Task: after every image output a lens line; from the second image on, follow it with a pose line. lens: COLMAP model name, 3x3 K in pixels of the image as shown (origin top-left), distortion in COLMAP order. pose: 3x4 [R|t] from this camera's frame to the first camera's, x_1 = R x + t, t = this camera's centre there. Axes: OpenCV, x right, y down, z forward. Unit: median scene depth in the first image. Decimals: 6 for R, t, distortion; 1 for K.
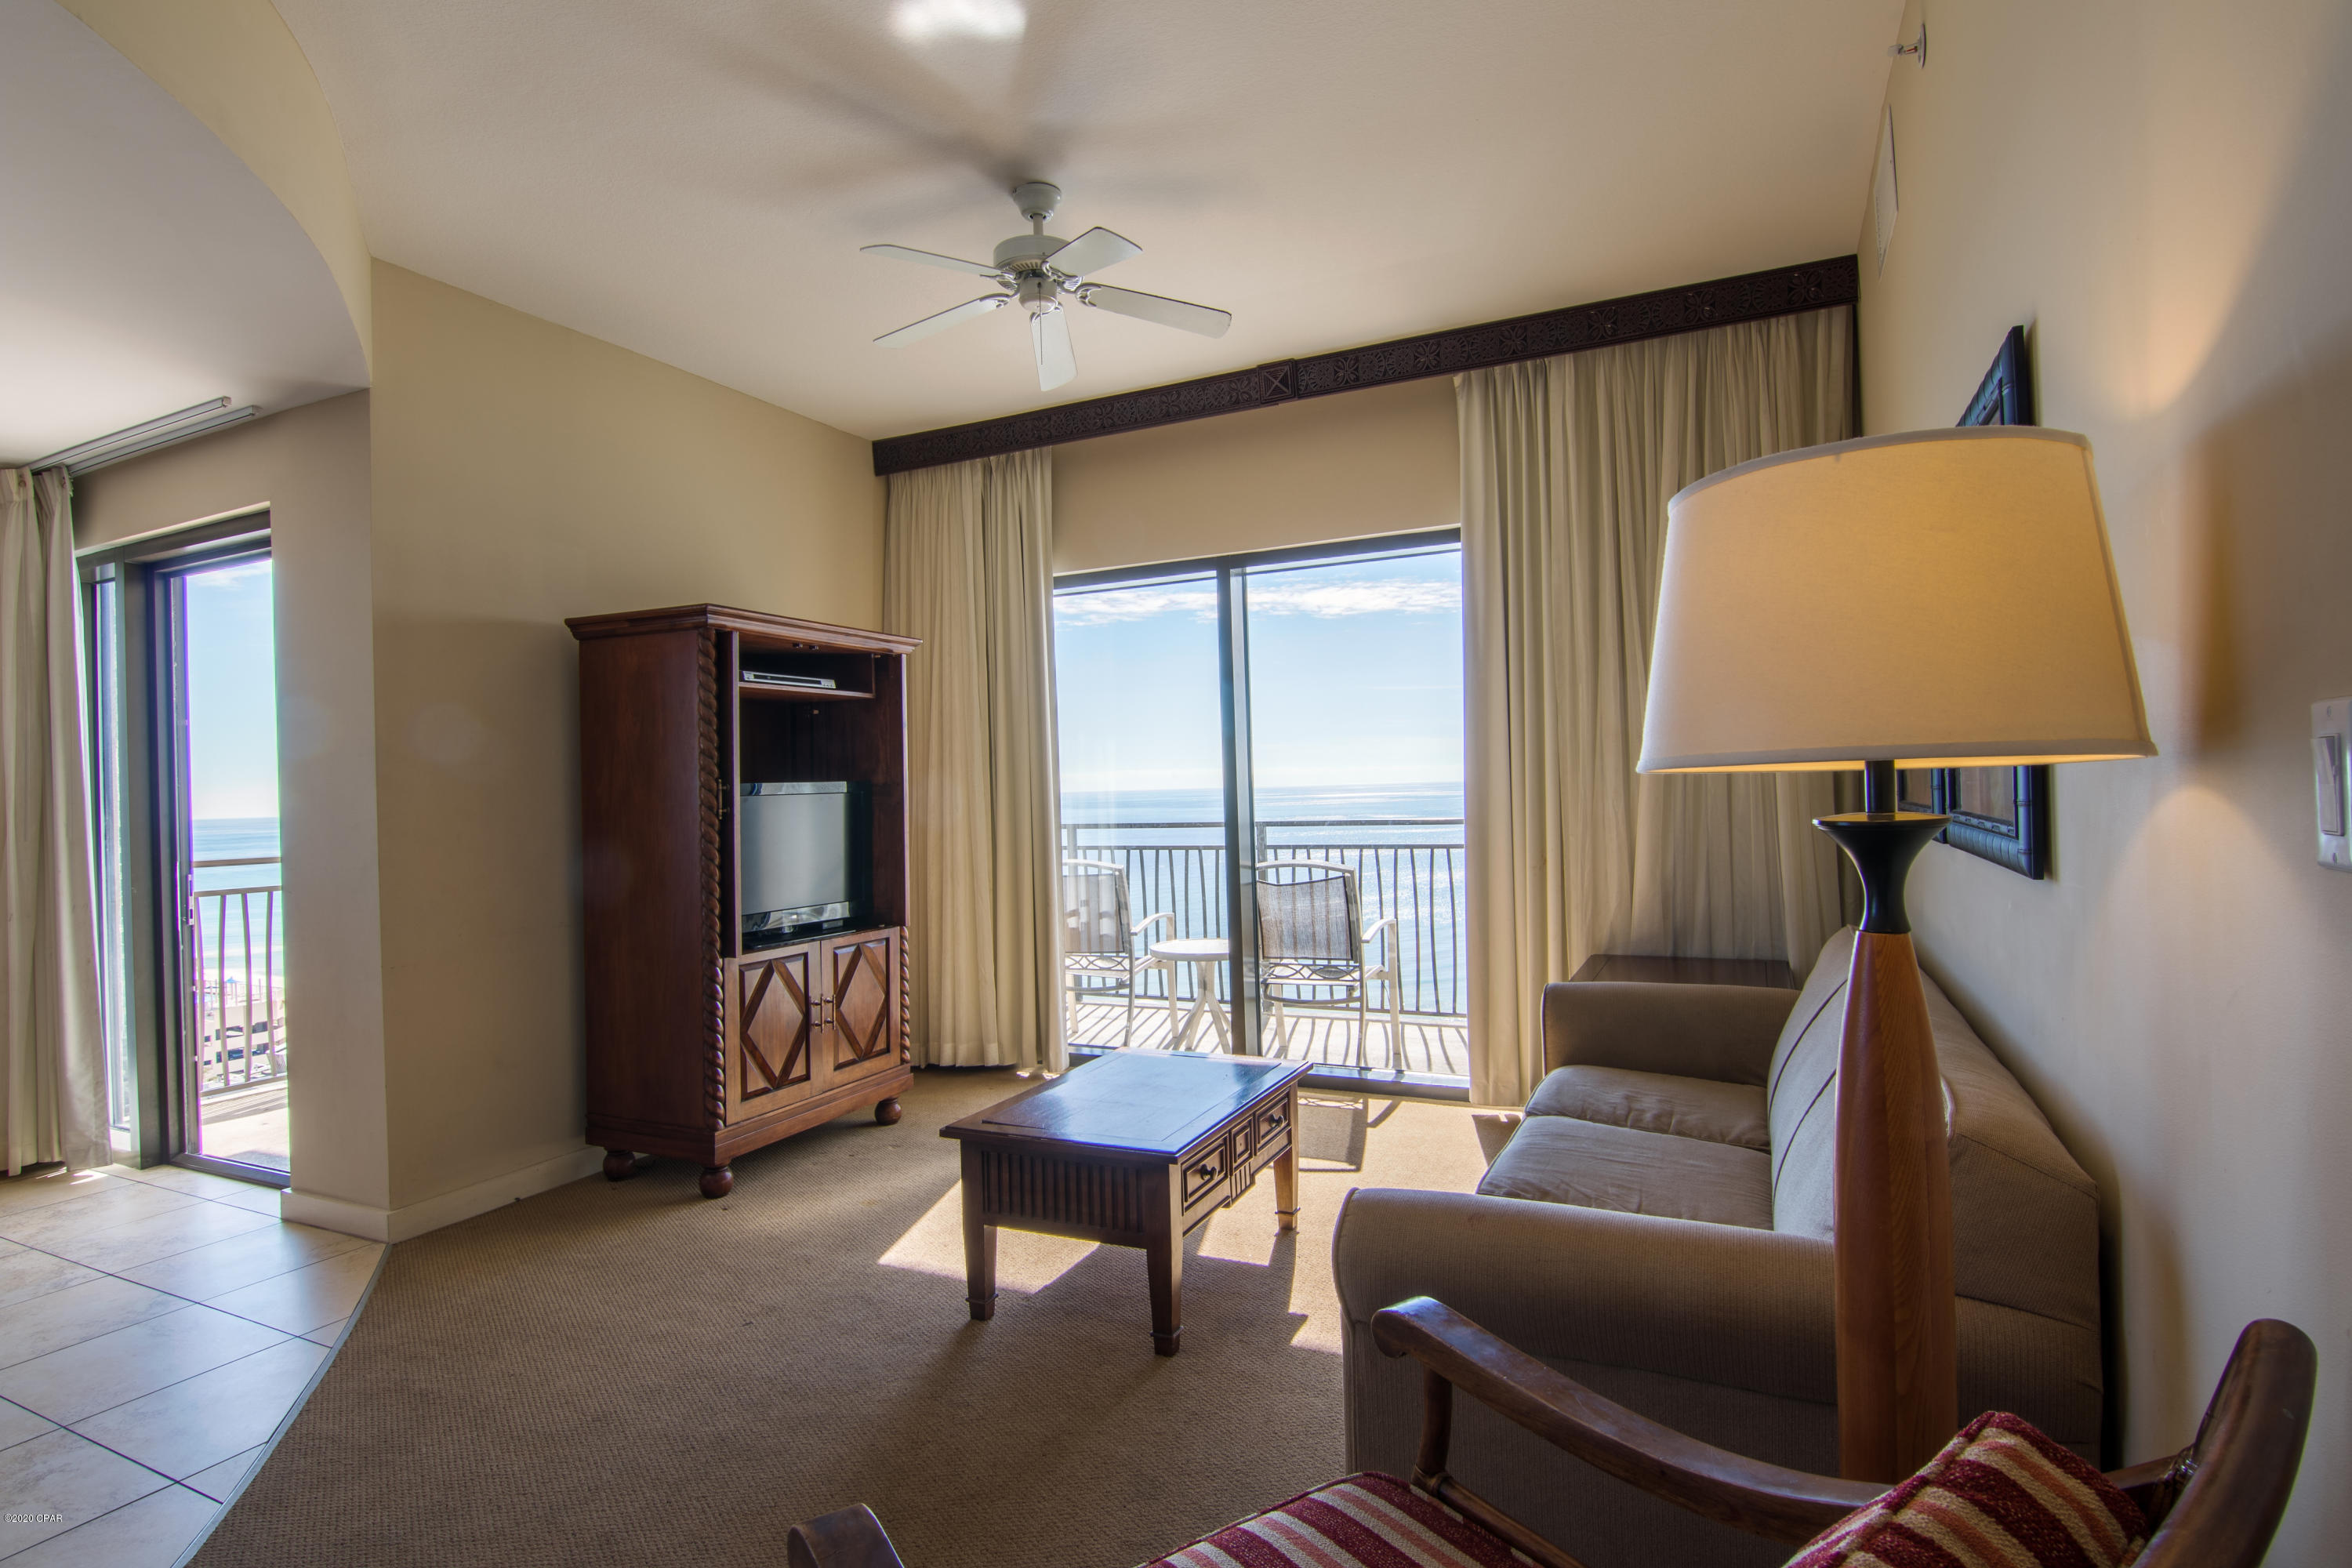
lens RADIAL K [[1166.0, 0, 1184.9], [0, 1166.0, 755.6], [0, 0, 1]] dist [-0.075221, -0.011874]
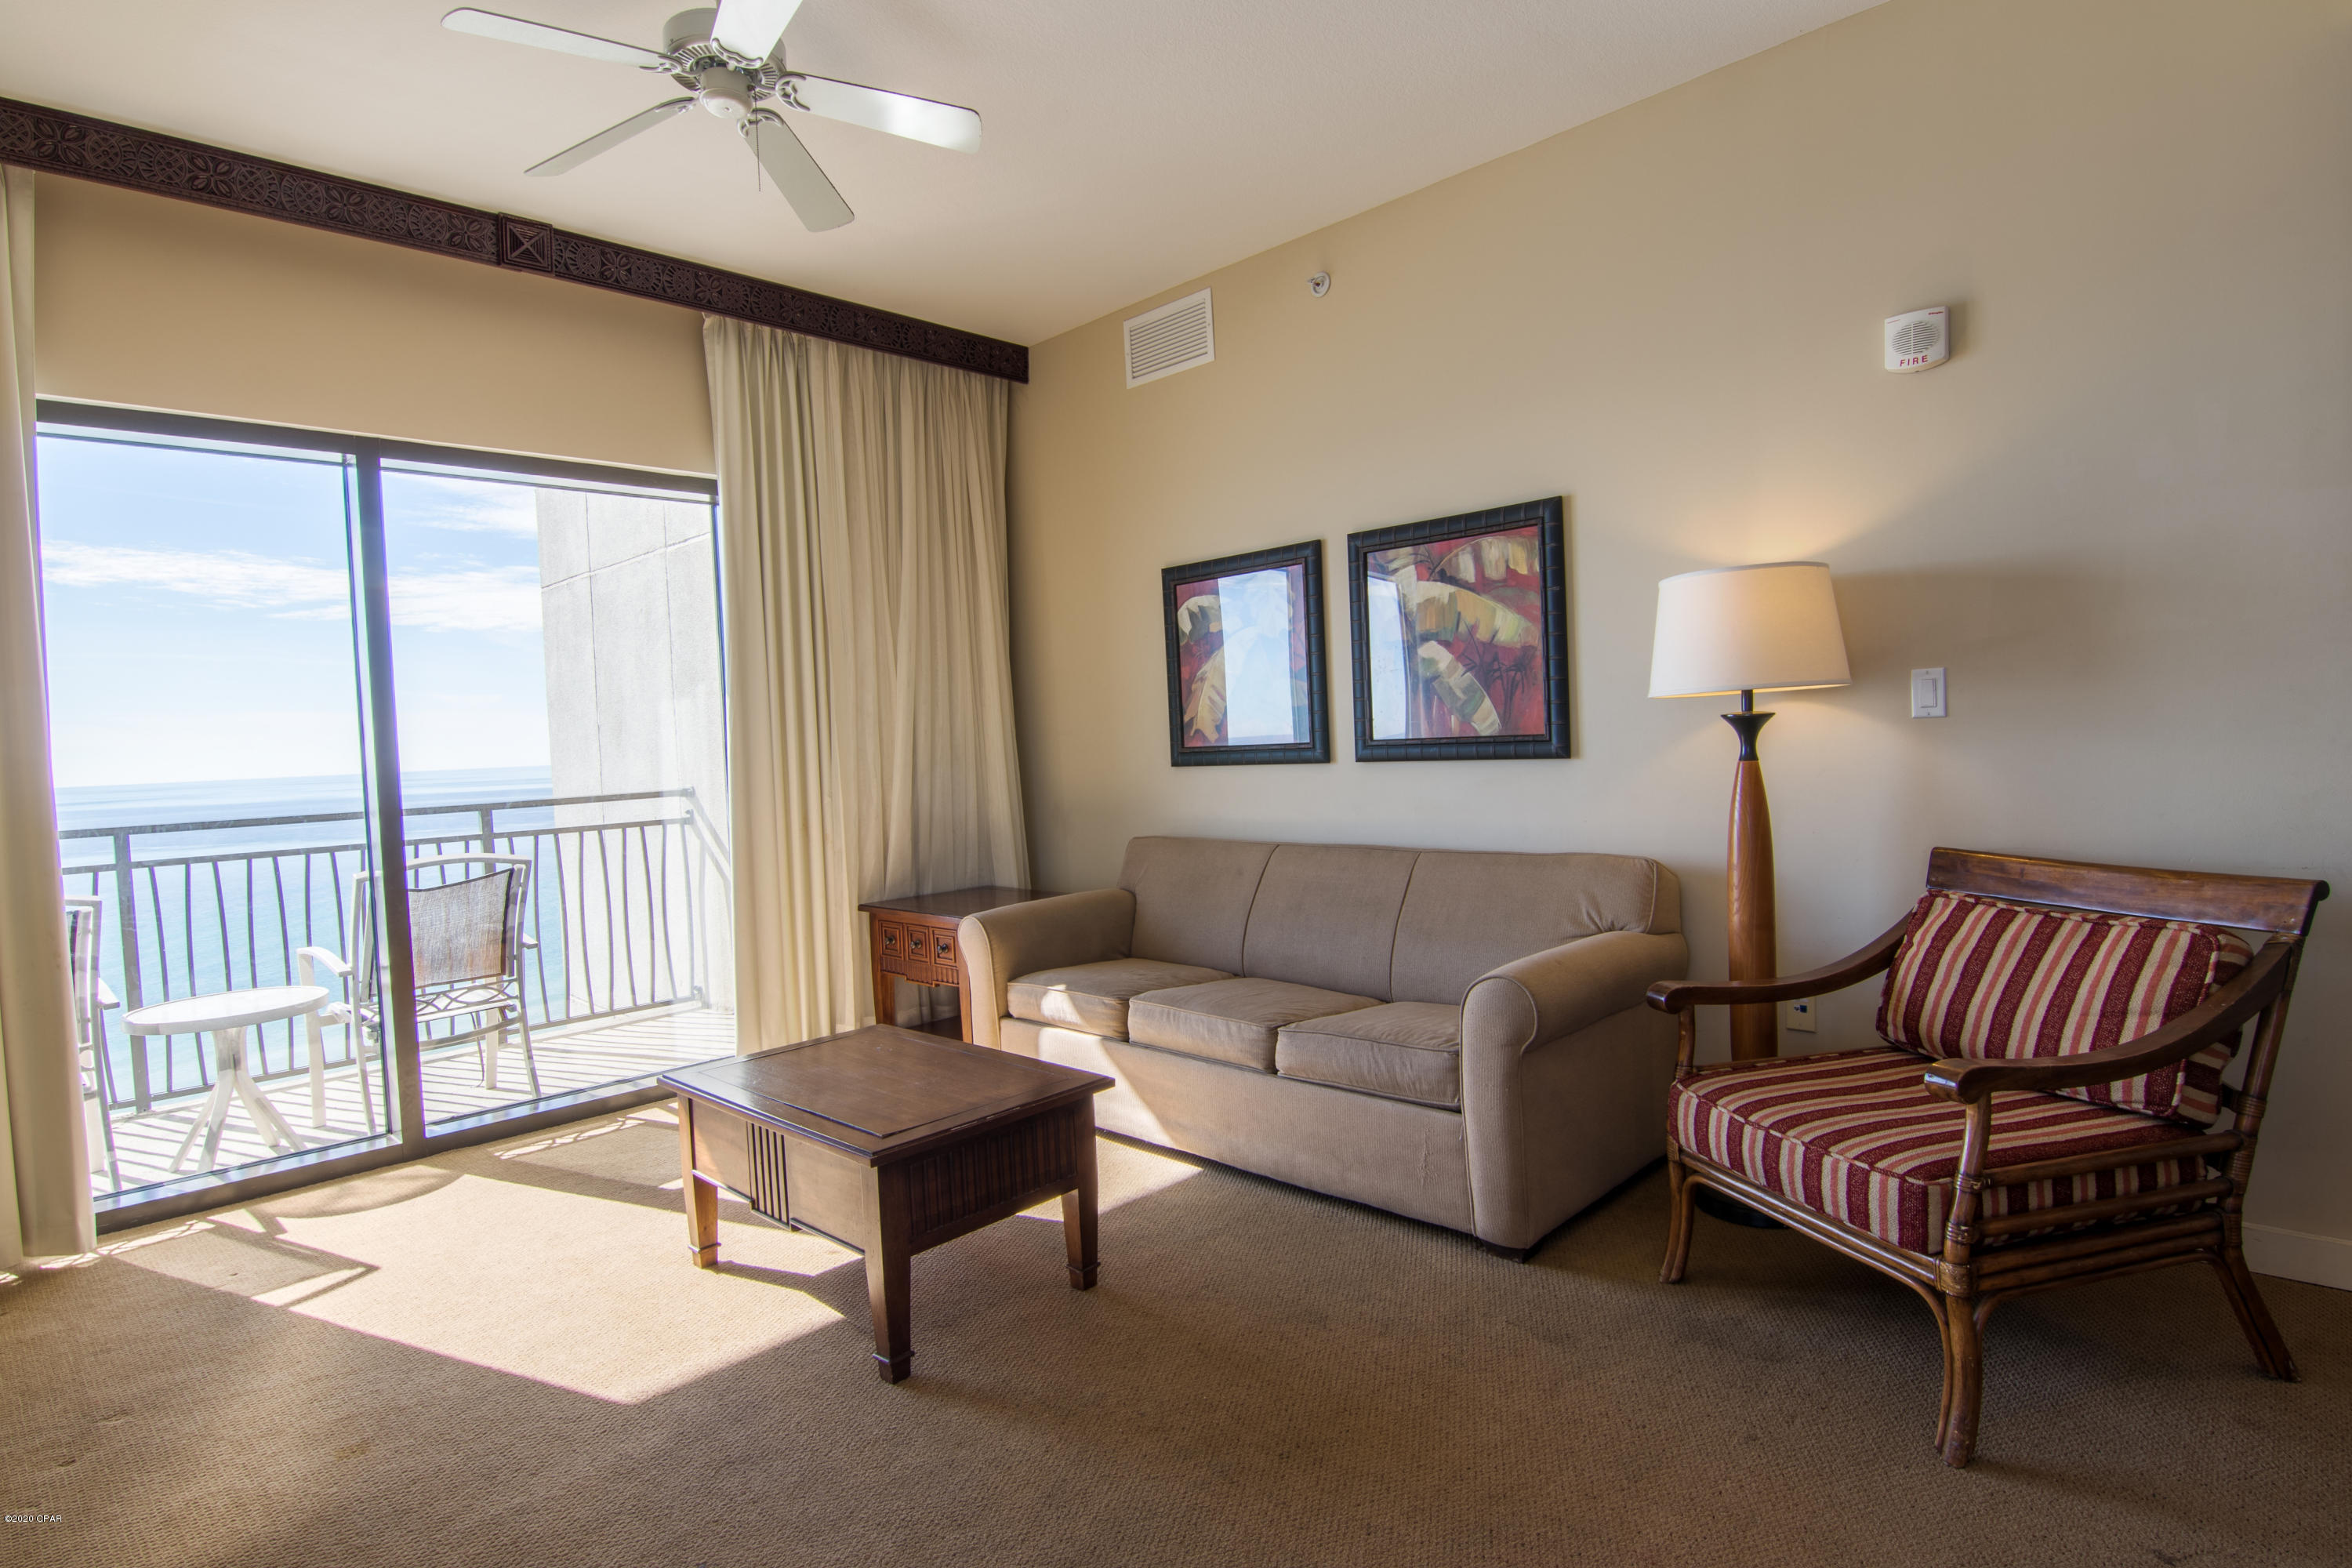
lens RADIAL K [[1191.0, 0, 1170.4], [0, 1191.0, 775.4], [0, 0, 1]] dist [0.000275, -0.012423]
pose [[0.338545, -0.016728, 0.940802, -0.488884], [0.004236, 0.999859, 0.016253, 0.025492], [-0.940941, -0.001517, 0.338568, 0.283954]]
